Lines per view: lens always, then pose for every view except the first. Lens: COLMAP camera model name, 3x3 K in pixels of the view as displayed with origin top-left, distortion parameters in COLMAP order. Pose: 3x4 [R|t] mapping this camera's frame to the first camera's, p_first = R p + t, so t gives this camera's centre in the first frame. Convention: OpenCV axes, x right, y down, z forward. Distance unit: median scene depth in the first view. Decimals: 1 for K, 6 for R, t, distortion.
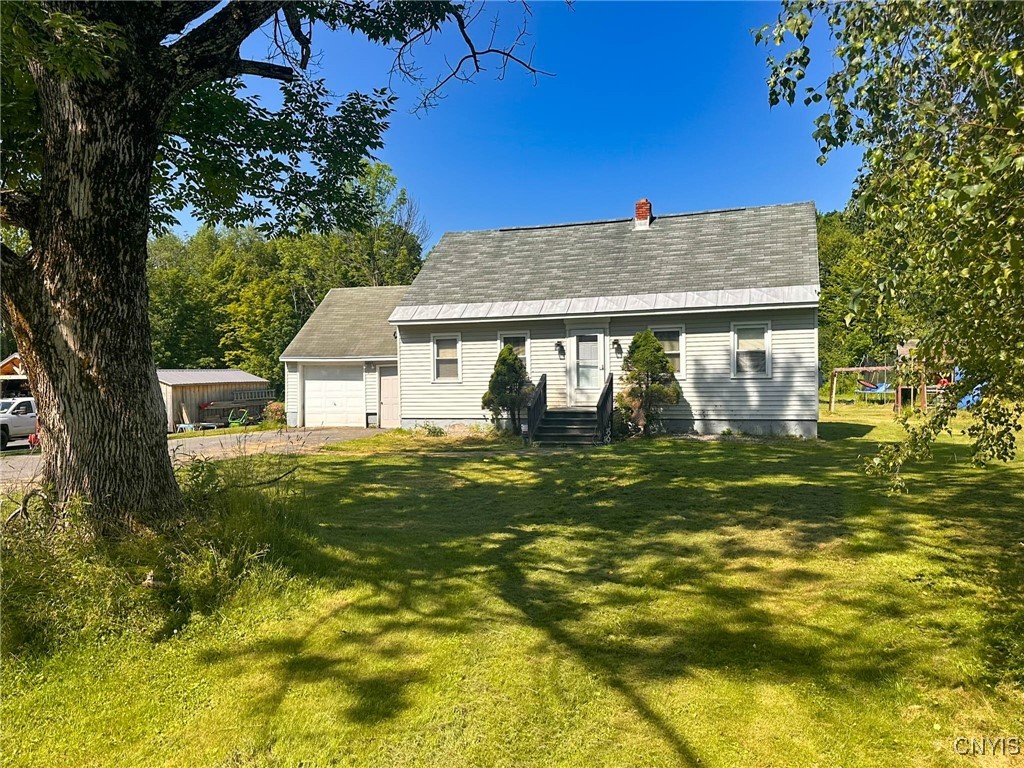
lens RADIAL K [[787.1, 0, 512.0], [0, 787.1, 384.0], [0, 0, 1]] dist [0.082503, -0.000852]
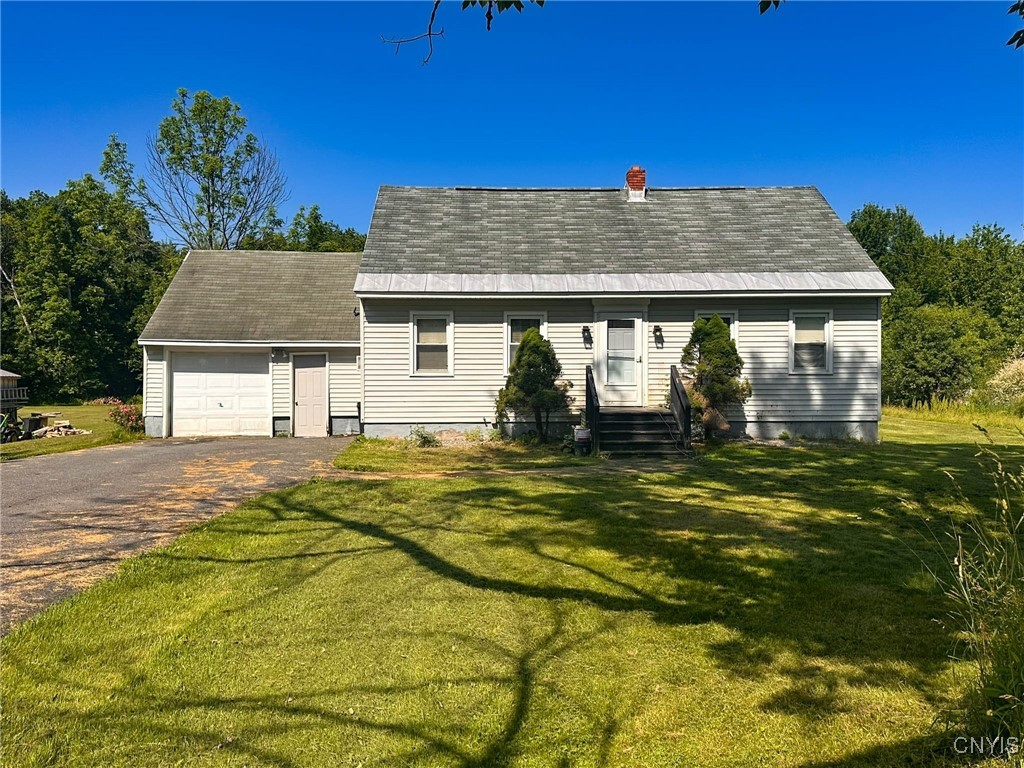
lens RADIAL K [[787.1, 0, 512.0], [0, 787.1, 384.0], [0, 0, 1]] dist [0.082503, -0.000852]
pose [[0.934079, 0.009250, 0.356948, -0.283681], [-0.007712, 0.999954, -0.005734, 0.009688], [-0.356984, 0.002603, 0.934107, 0.258671]]
